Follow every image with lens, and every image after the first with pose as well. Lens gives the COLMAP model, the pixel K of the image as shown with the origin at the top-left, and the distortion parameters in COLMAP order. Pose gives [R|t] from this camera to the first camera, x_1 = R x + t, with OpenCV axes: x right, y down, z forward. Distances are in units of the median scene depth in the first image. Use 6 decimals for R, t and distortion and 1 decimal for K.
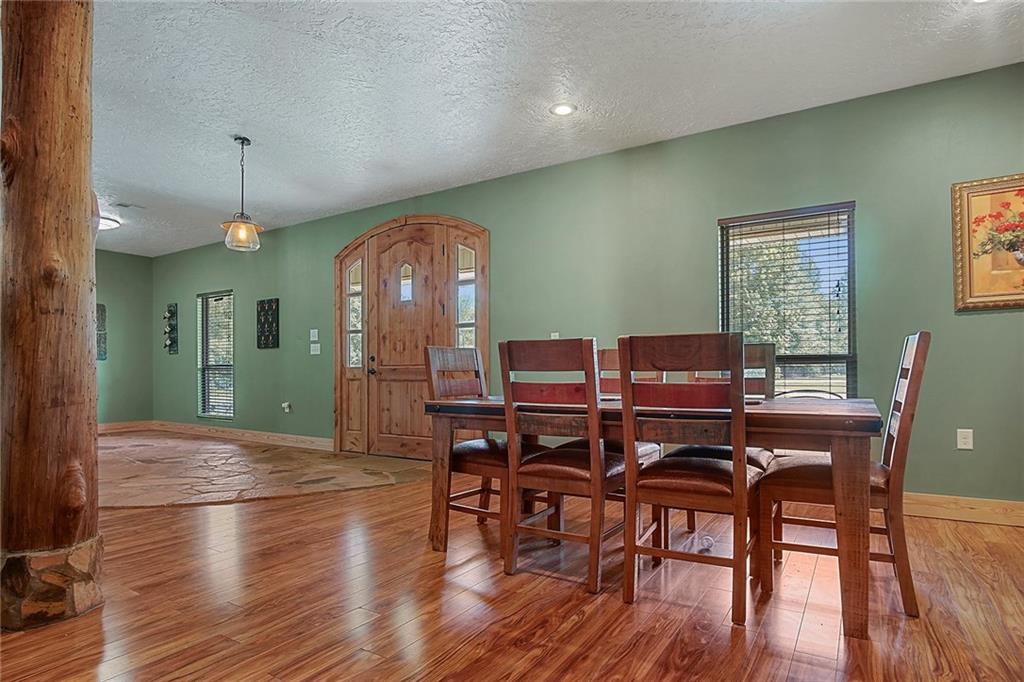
lens RADIAL K [[560.2, 0, 500.5], [0, 560.2, 369.4], [0, 0, 1]] dist [-0.030820, 0.007065]
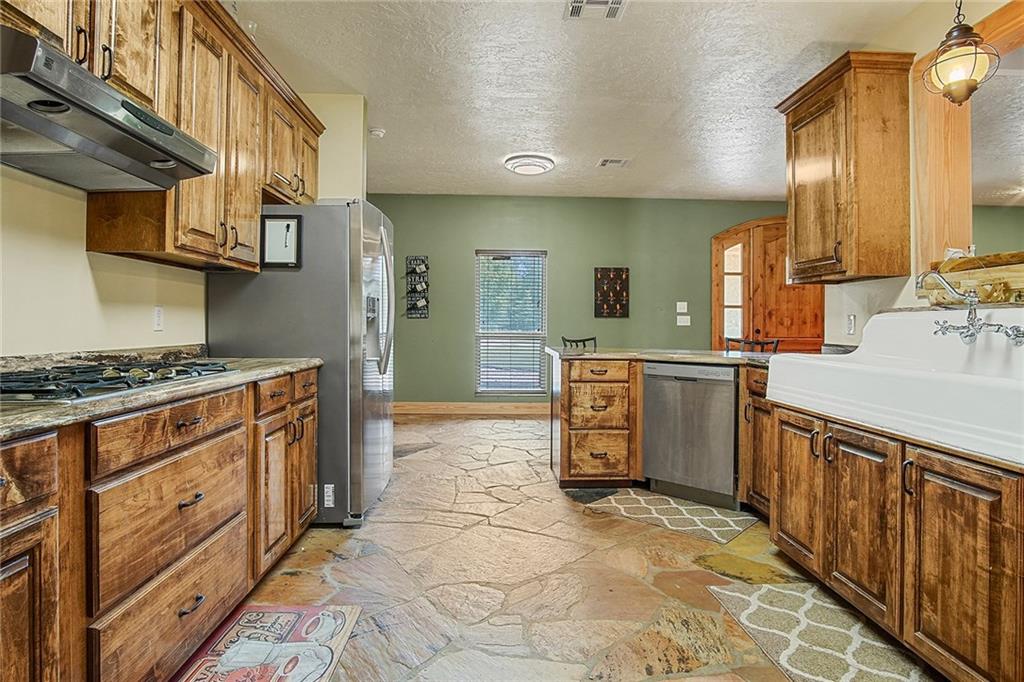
lens RADIAL K [[560.2, 0, 512.9], [0, 560.2, 318.8], [0, 0, 1]] dist [-0.030820, 0.007065]
pose [[0.818934, 0.014852, 0.573695, -1.390810], [-0.011733, 0.999889, -0.009138, -0.030211], [-0.573767, 0.000753, 0.819018, 0.360817]]
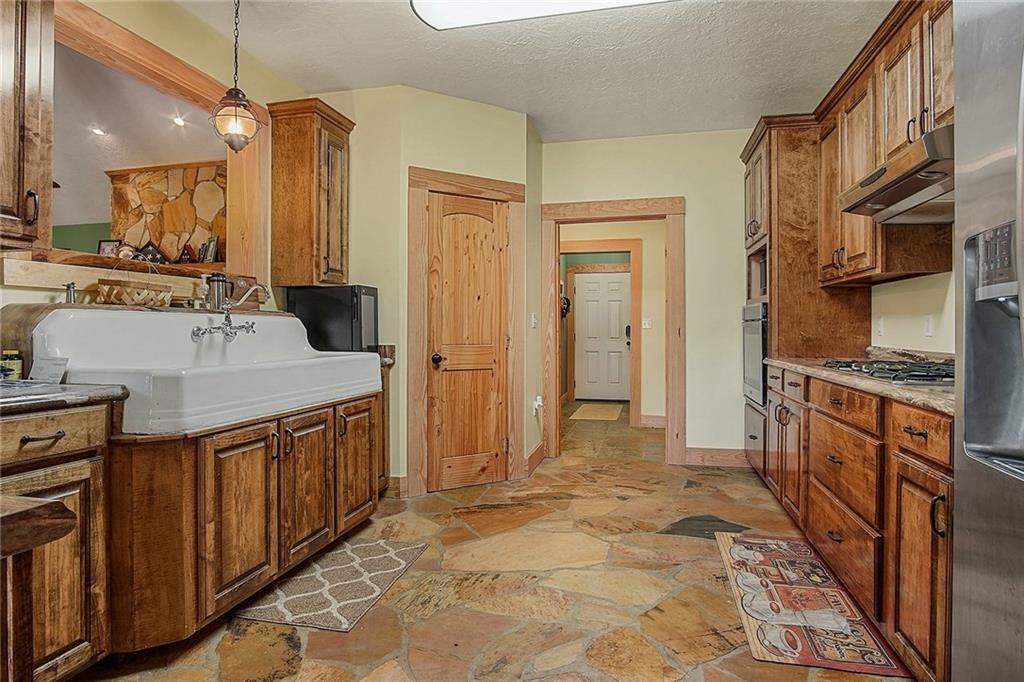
lens RADIAL K [[560.2, 0, 516.3], [0, 560.2, 331.7], [0, 0, 1]] dist [-0.030820, 0.007065]
pose [[-0.941232, 0.002608, -0.337750, -1.023268], [0.003866, 0.999988, -0.003053, -0.026703], [0.337738, -0.004180, -0.941231, 0.974249]]
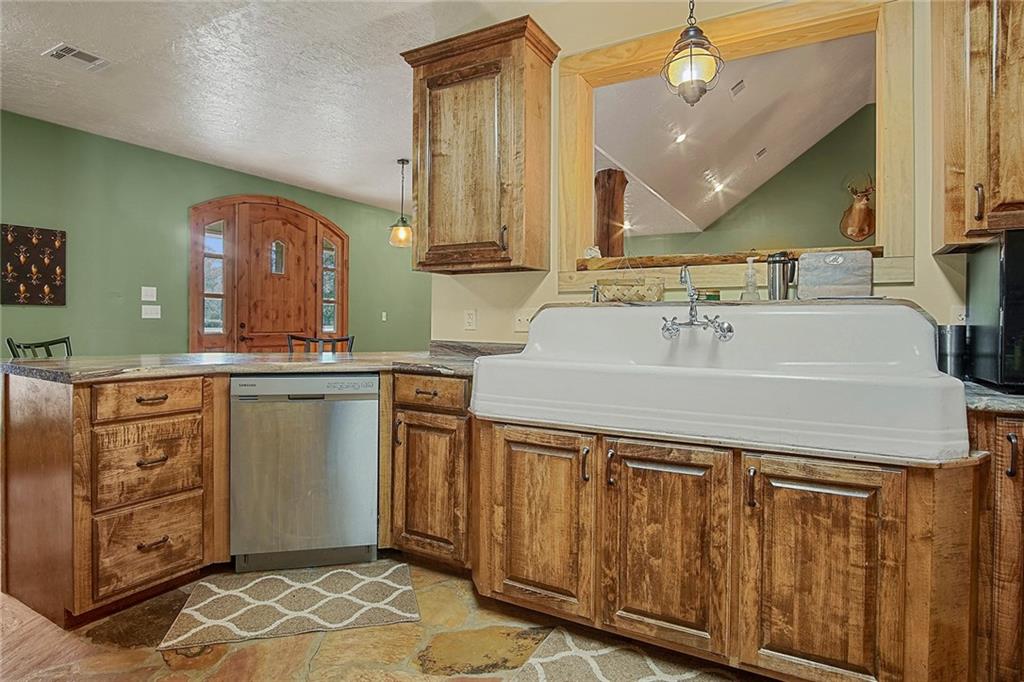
lens RADIAL K [[560.2, 0, 500.6], [0, 560.2, 324.1], [0, 0, 1]] dist [-0.030820, 0.007065]
pose [[-0.046821, -0.000258, 0.998903, -1.313760], [-0.014036, 0.999901, -0.000399, -0.029264], [-0.998805, -0.014039, -0.046820, 0.620597]]
